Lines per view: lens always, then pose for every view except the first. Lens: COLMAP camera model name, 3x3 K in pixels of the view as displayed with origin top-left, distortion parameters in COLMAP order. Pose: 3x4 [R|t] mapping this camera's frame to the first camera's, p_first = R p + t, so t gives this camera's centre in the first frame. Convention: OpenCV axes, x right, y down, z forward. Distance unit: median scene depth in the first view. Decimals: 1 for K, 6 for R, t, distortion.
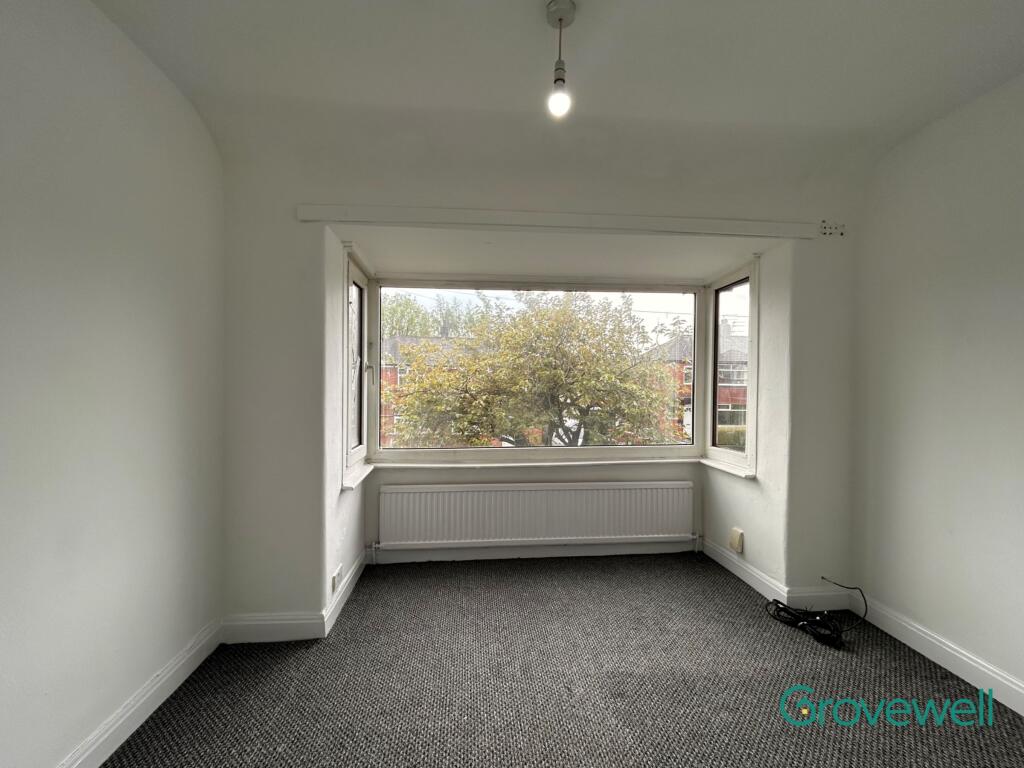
lens RADIAL K [[413.6, 0, 510.1], [0, 413.6, 381.3], [0, 0, 1]] dist [-0.041366, 0.018209]
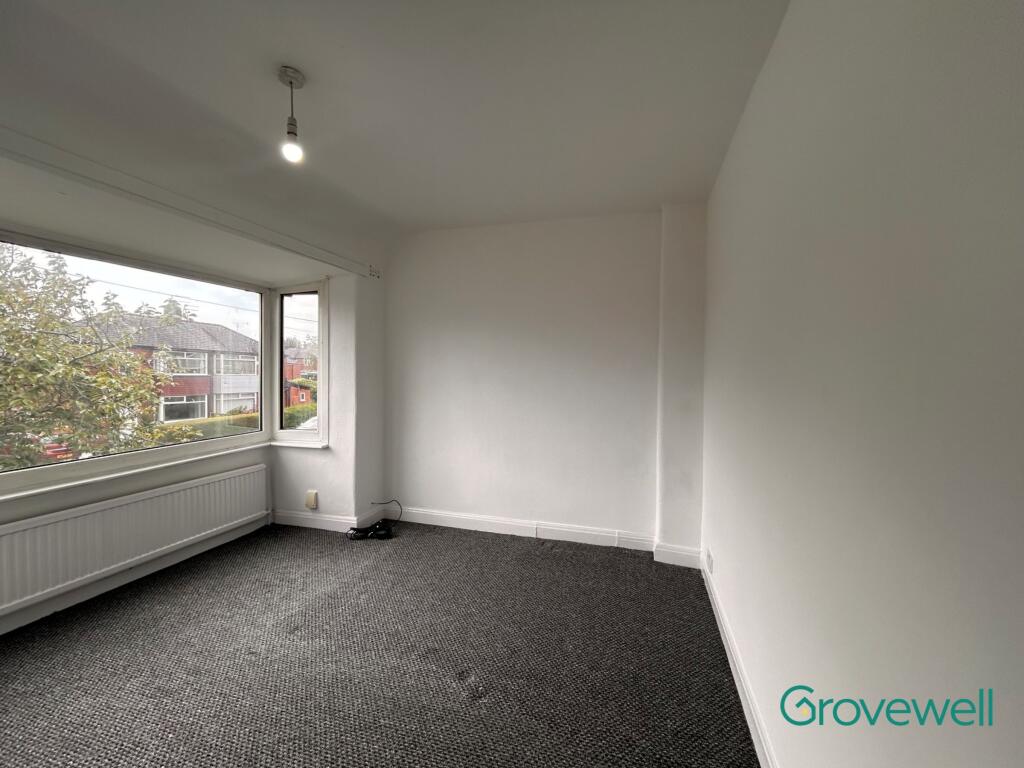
lens RADIAL K [[415.3, 0, 512.2], [0, 415.3, 381.8], [0, 0, 1]] dist [-0.002070, 0.000457]
pose [[0.371602, -0.025151, 0.928051, -0.398408], [-0.001311, 0.999618, 0.027616, -0.010856], [-0.928391, -0.011479, 0.371427, -0.048501]]
